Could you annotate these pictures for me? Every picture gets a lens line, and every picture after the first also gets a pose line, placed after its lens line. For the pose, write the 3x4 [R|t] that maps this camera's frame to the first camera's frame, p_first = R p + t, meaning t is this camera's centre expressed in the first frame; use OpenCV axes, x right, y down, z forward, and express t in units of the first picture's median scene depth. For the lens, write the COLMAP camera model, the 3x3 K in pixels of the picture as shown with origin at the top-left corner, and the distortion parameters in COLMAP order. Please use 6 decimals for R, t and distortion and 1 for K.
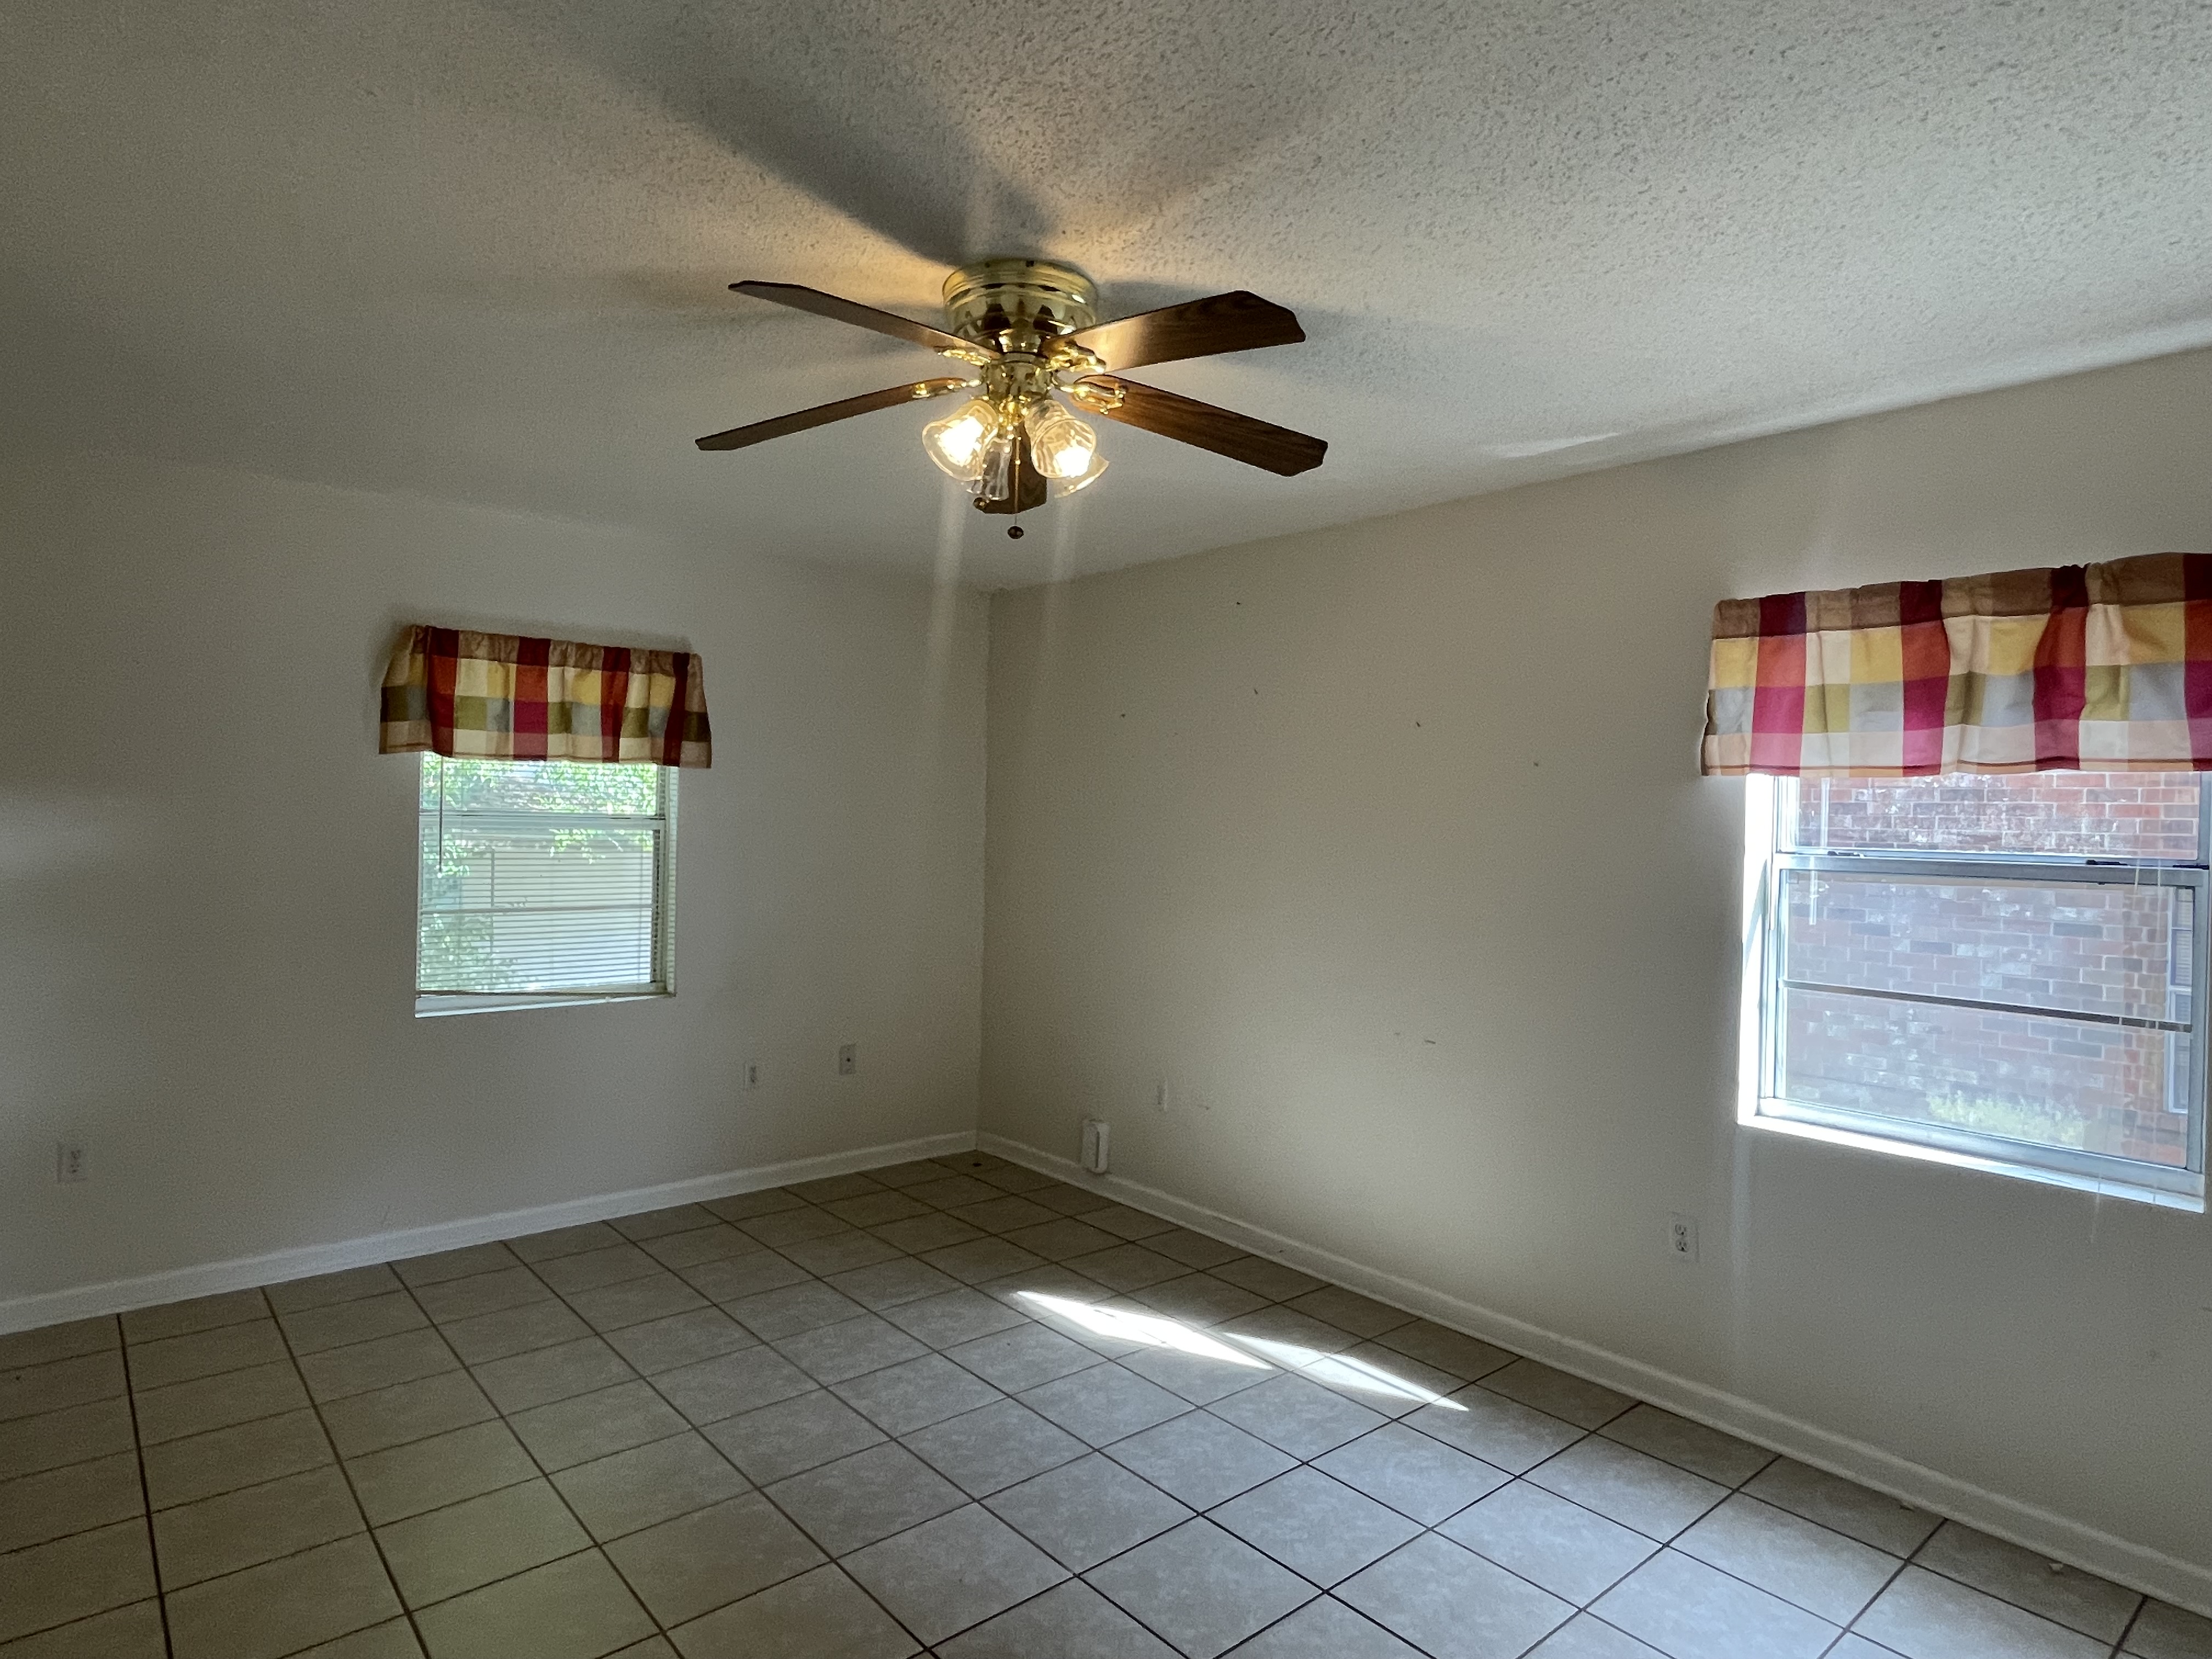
lens RADIAL K [[1243.1, 0, 1104.5], [0, 1243.1, 834.7], [0, 0, 1]] dist [0.007512, -0.000832]
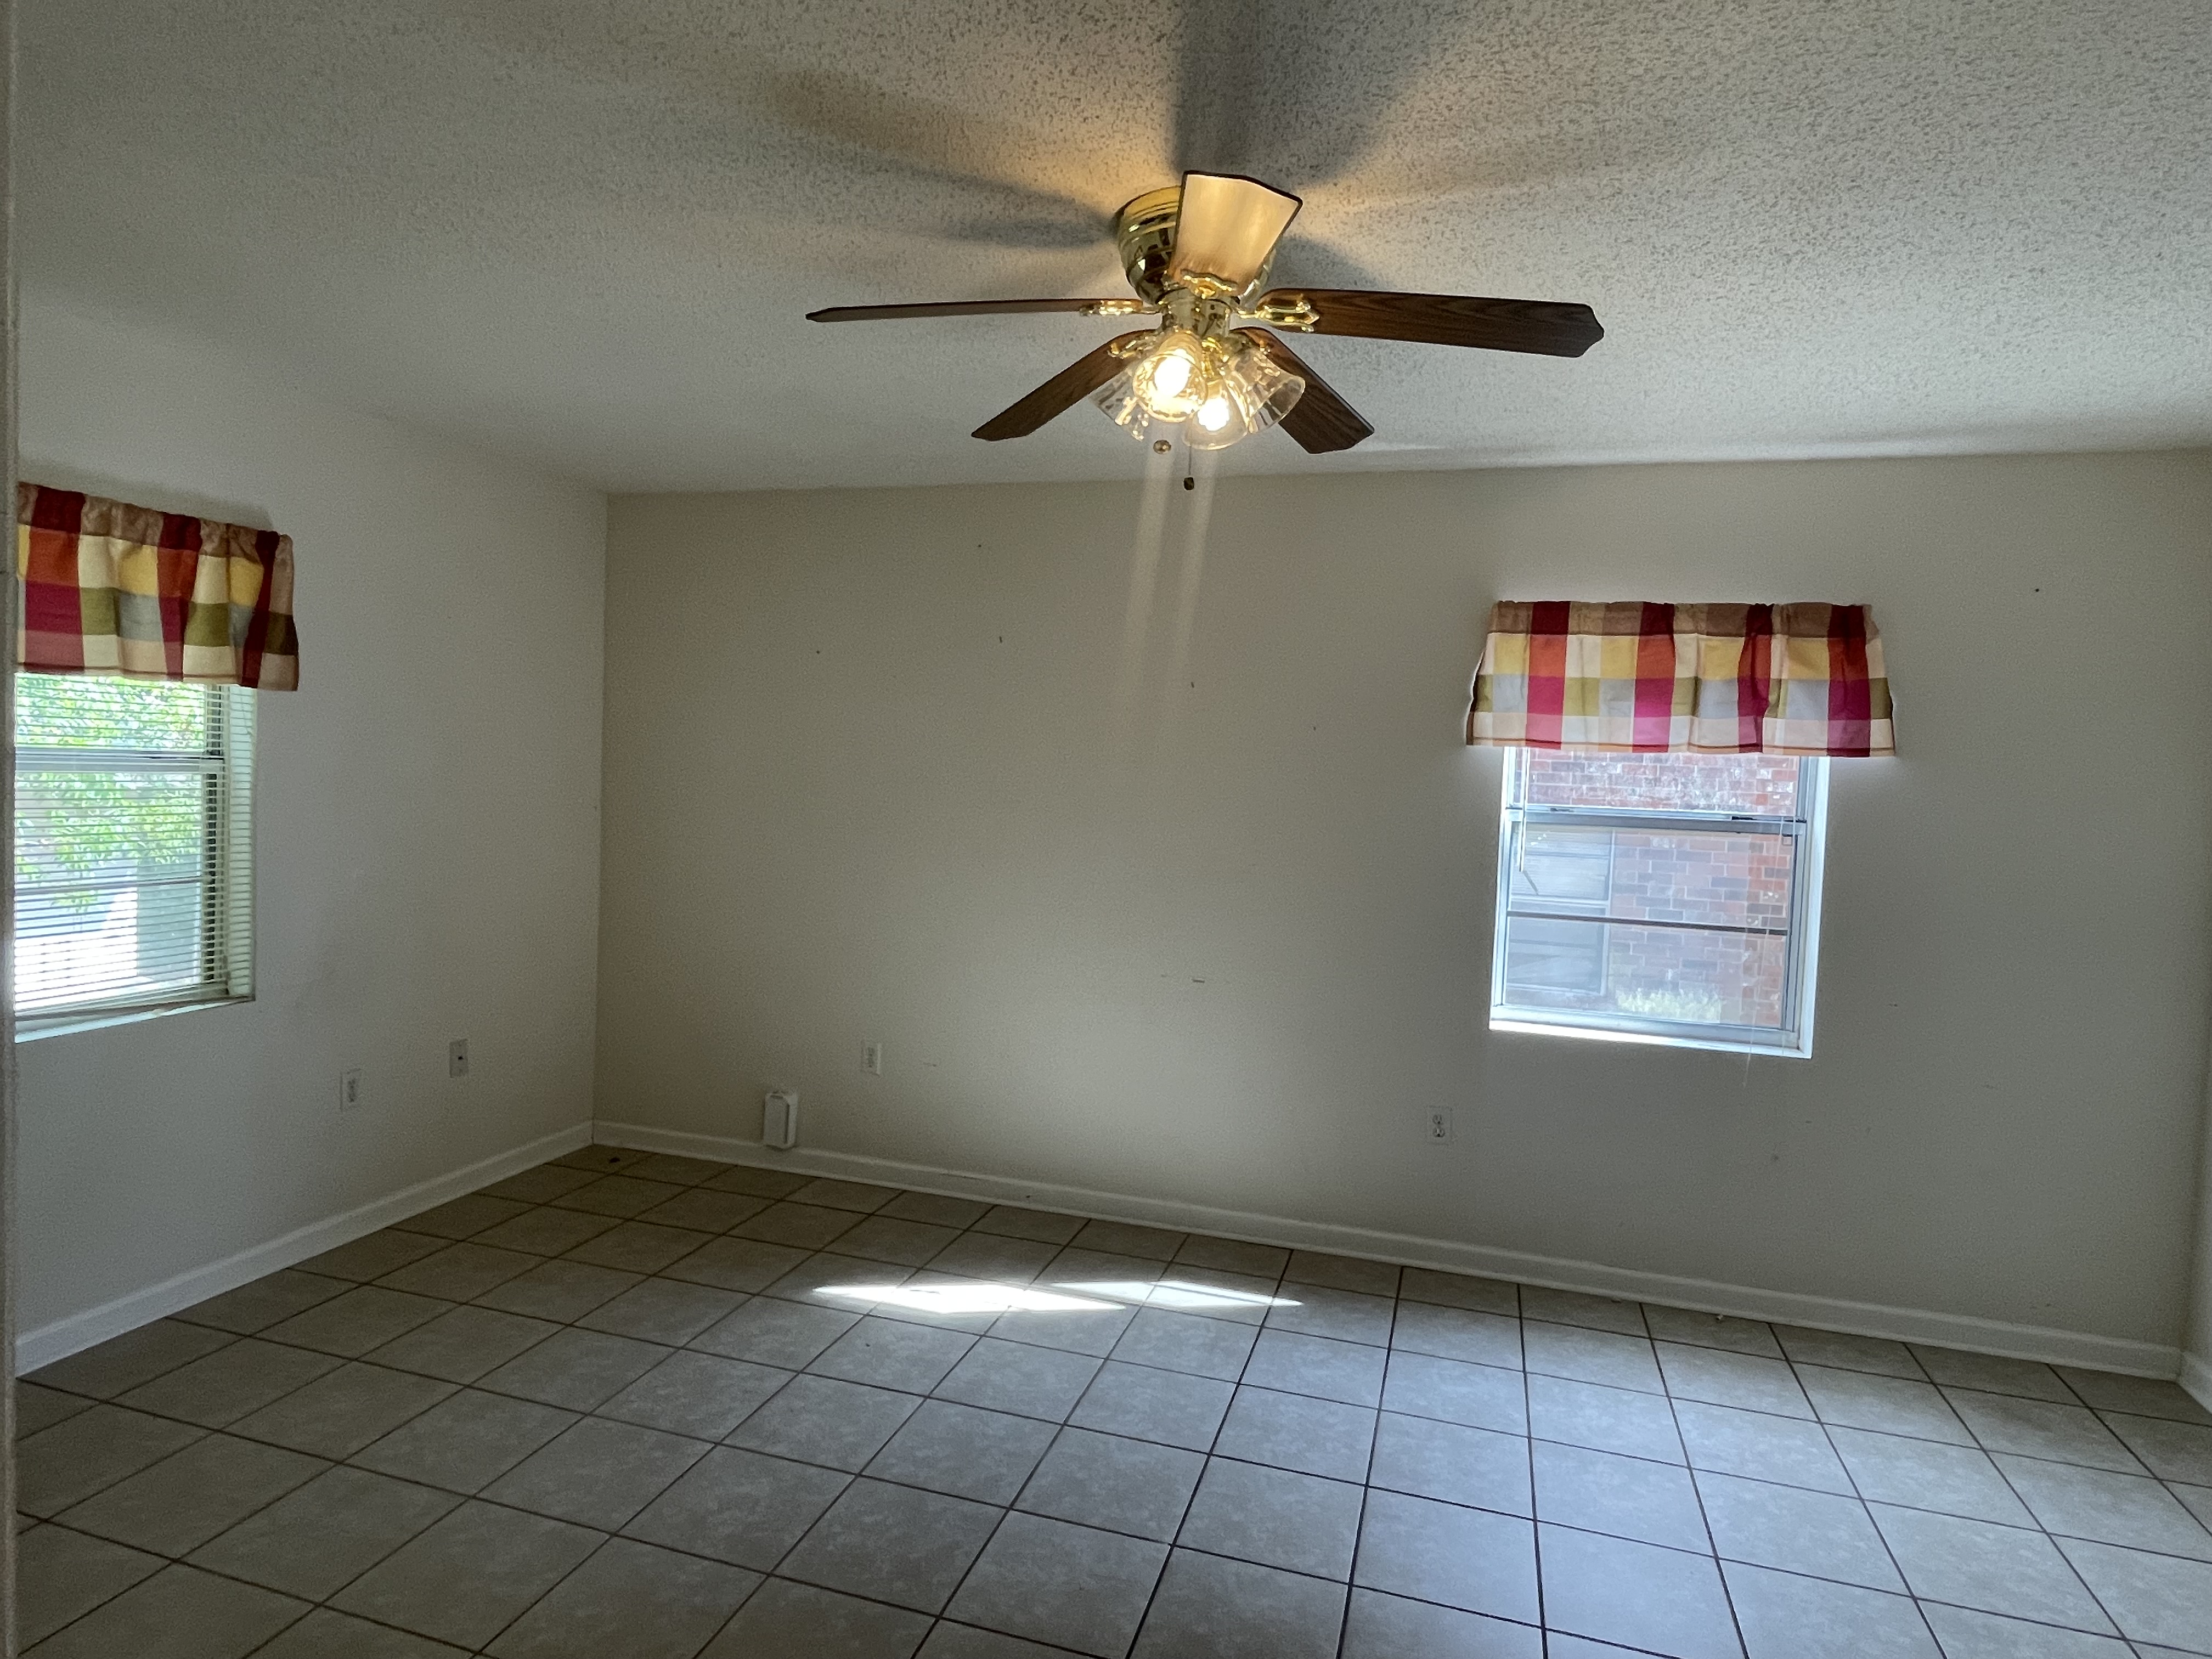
lens RADIAL K [[1243.1, 0, 1095.3], [0, 1243.1, 834.5], [0, 0, 1]] dist [0.007512, -0.000832]
pose [[0.848570, -0.018008, 0.528777, -0.442956], [-0.012569, 0.998452, 0.054173, -0.020623], [-0.528934, -0.052616, 0.847030, 0.162031]]
